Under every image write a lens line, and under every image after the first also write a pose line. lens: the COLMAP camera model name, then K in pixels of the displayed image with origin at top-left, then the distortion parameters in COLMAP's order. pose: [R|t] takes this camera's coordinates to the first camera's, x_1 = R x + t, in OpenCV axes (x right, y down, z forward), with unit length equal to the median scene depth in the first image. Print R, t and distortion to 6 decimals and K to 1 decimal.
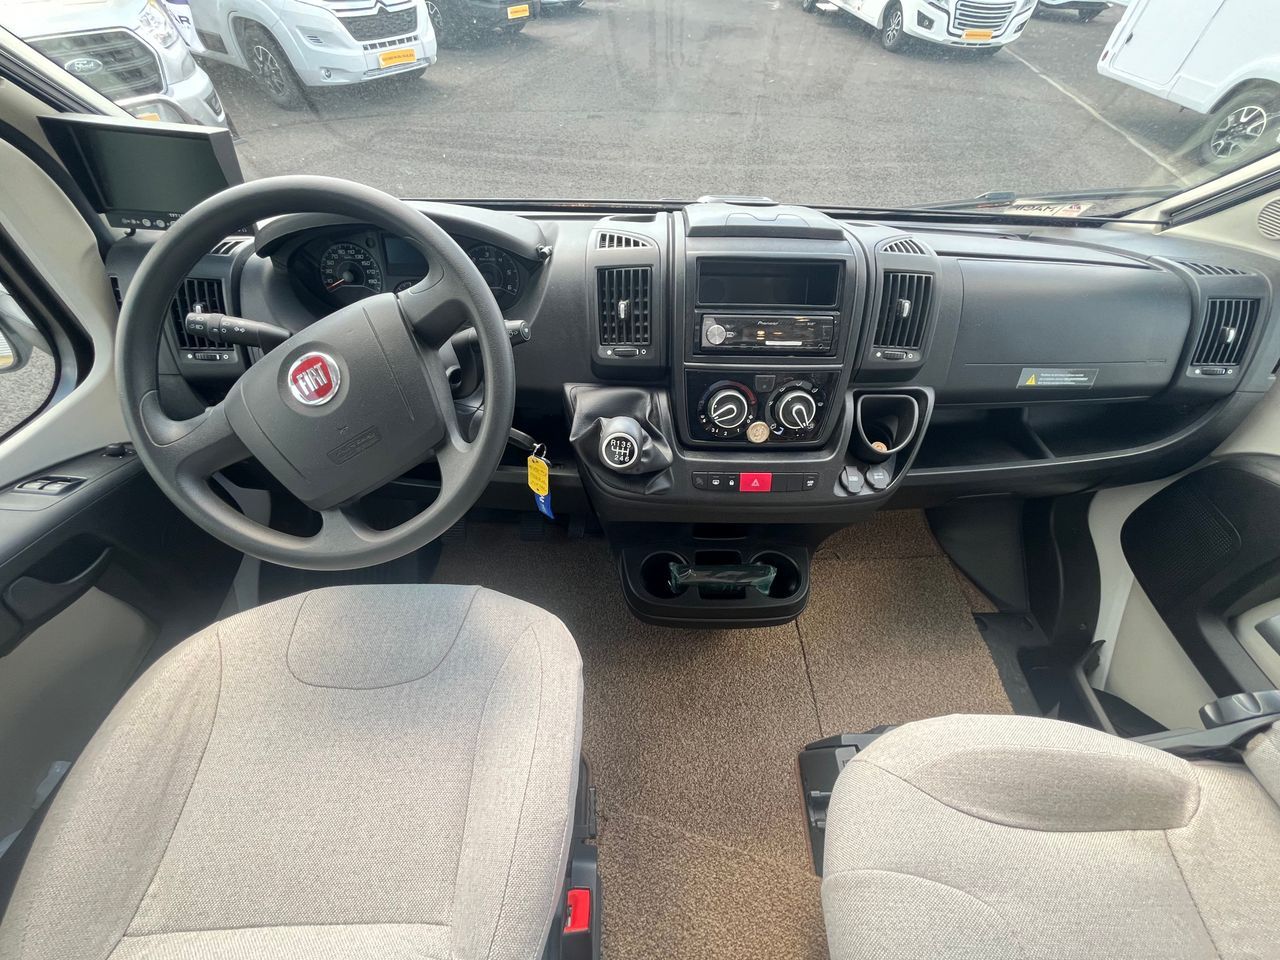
lens RADIAL K [[514.1, 0, 639.5], [0, 514.1, 478.3], [0, 0, 1]] dist [-0.004151, -0.000089]
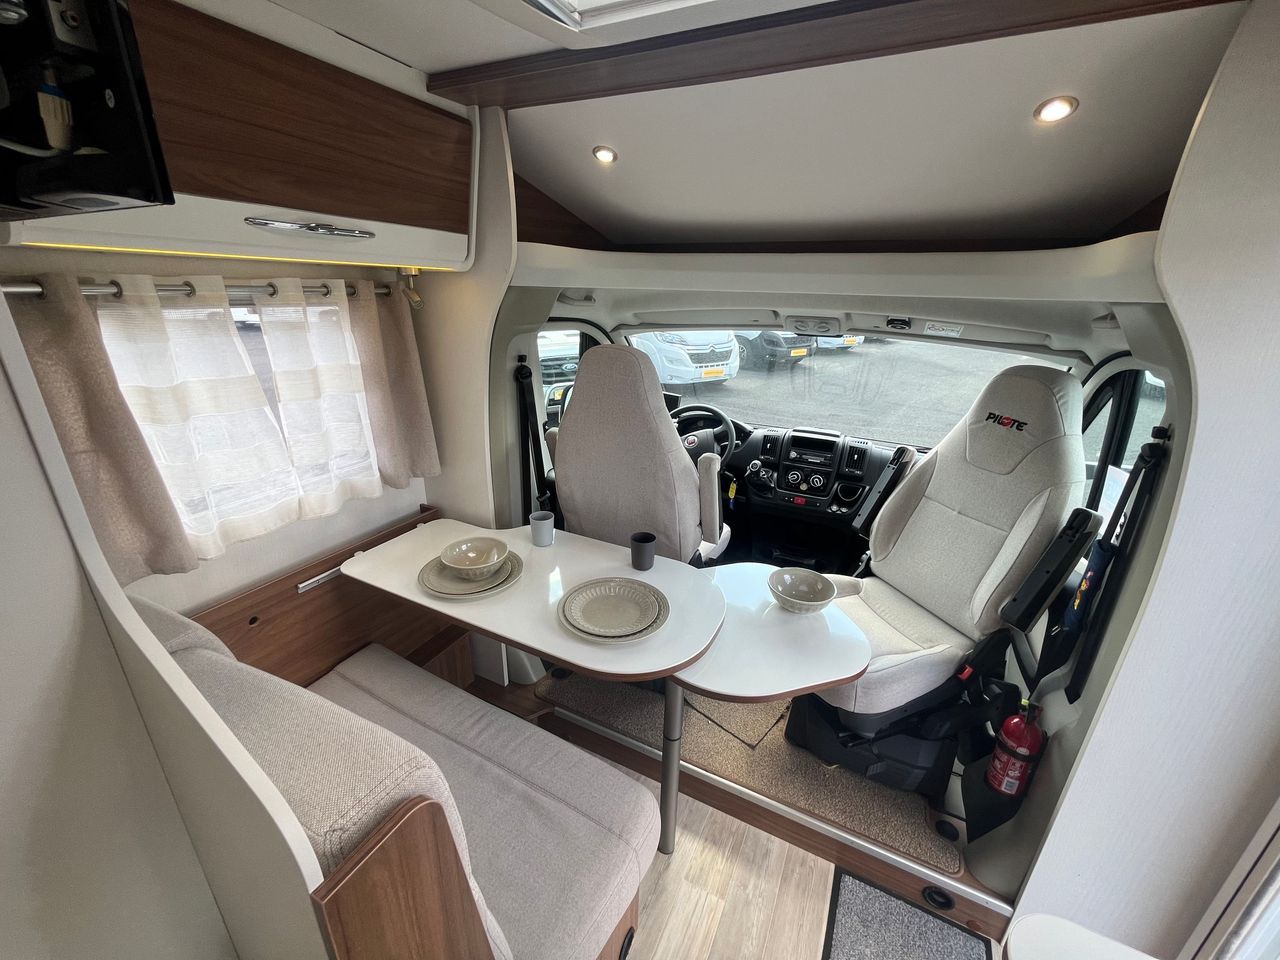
lens RADIAL K [[514.1, 0, 636.4], [0, 514.1, 478.6], [0, 0, 1]] dist [-0.004151, -0.000089]
pose [[0.883160, 0.154030, -0.443062, 0.725174], [-0.342492, 0.857146, -0.384707, 1.456447], [0.320512, 0.491503, 0.809751, -1.941646]]
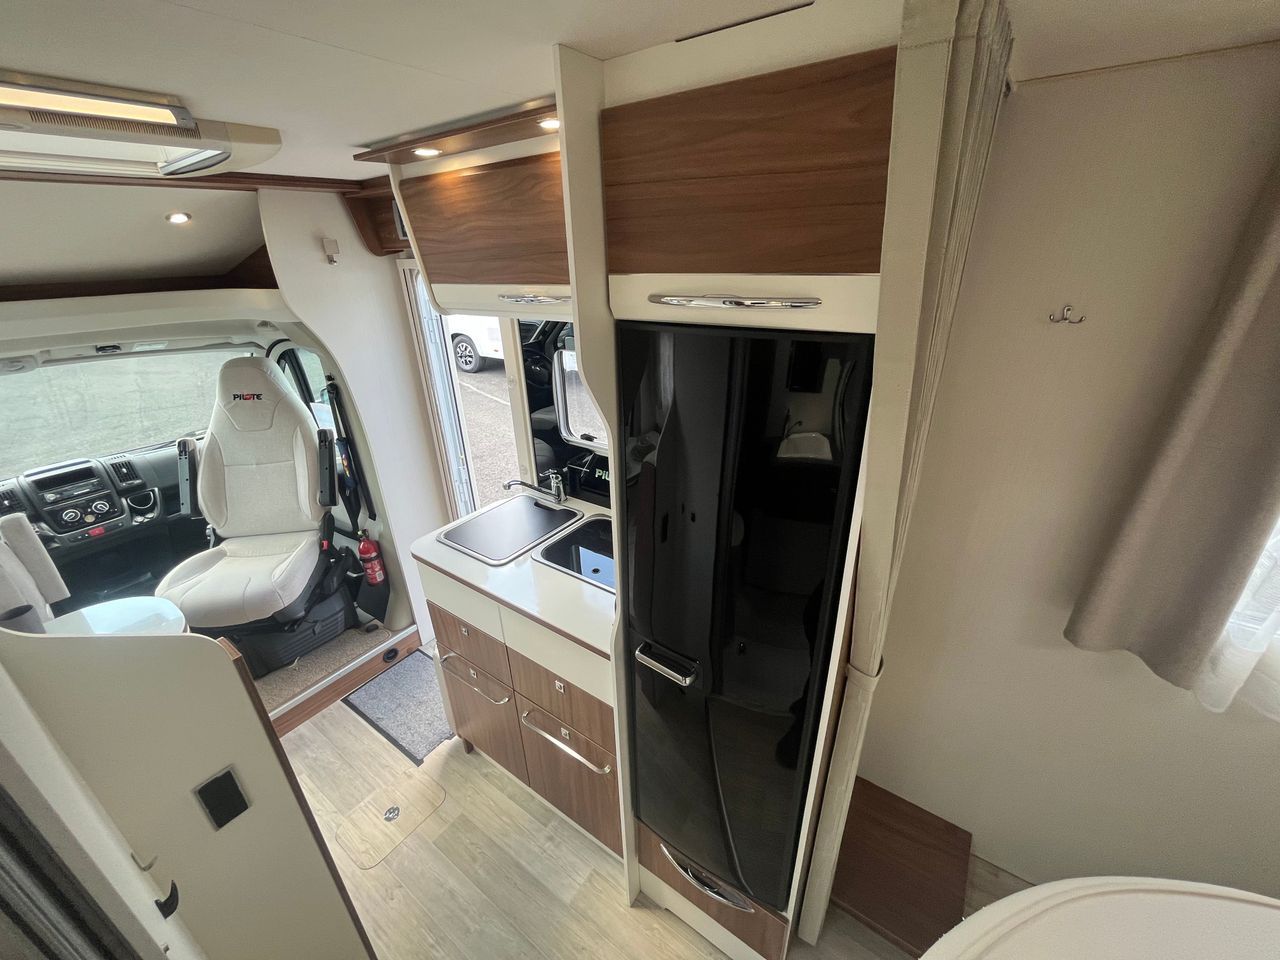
lens RADIAL K [[514.1, 0, 638.1], [0, 514.1, 478.2], [0, 0, 1]] dist [-0.004151, -0.000089]
pose [[0.589948, -0.371421, 0.716943, 0.059734], [0.624245, 0.772981, -0.113218, 2.206743], [-0.512132, 0.514341, 0.687877, -3.056510]]
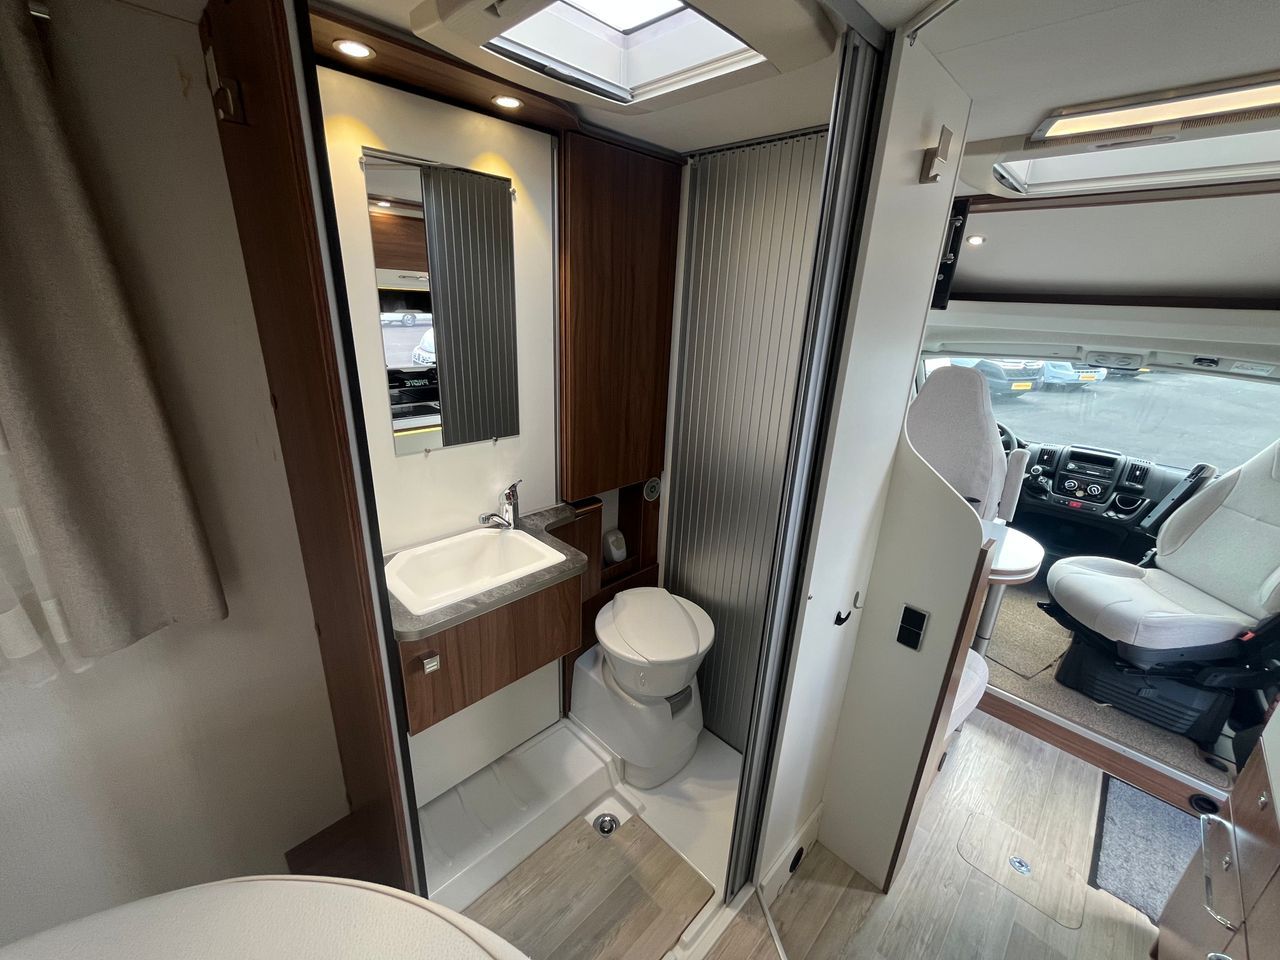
lens RADIAL K [[514.1, 0, 637.2], [0, 514.1, 477.1], [0, 0, 1]] dist [-0.004151, -0.000089]
pose [[0.692360, 0.232956, -0.682912, 0.527393], [-0.545401, 0.788619, -0.283932, 2.667897], [0.472414, 0.569044, 0.673063, -3.145384]]
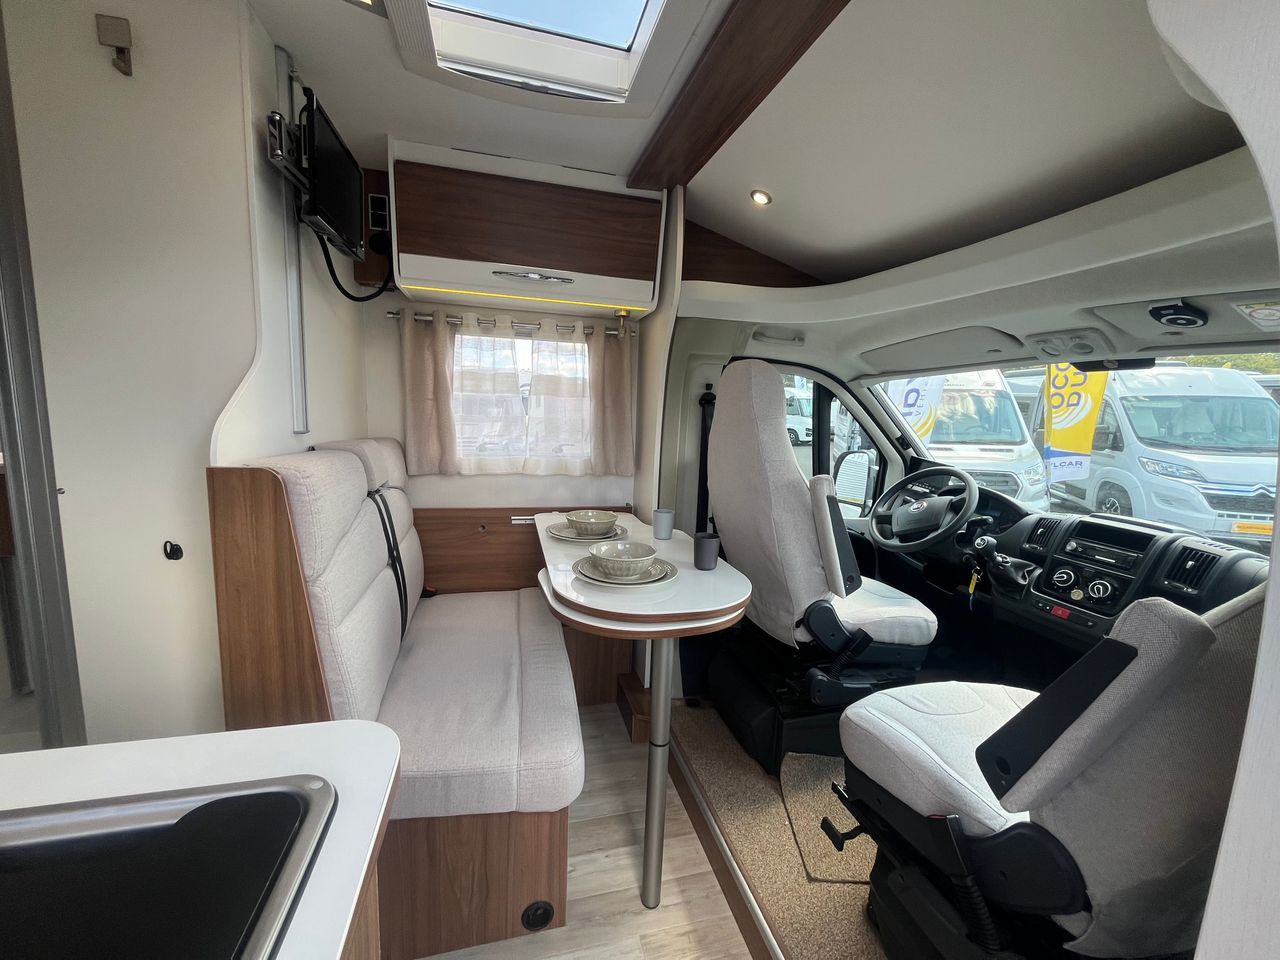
lens RADIAL K [[514.1, 0, 636.1], [0, 514.1, 478.0], [0, 0, 1]] dist [-0.004151, -0.000089]
pose [[0.234890, 0.114066, -0.965306, 1.757463], [-0.736447, 0.669042, -0.100143, 1.110120], [0.634407, 0.734420, 0.241155, -0.957474]]
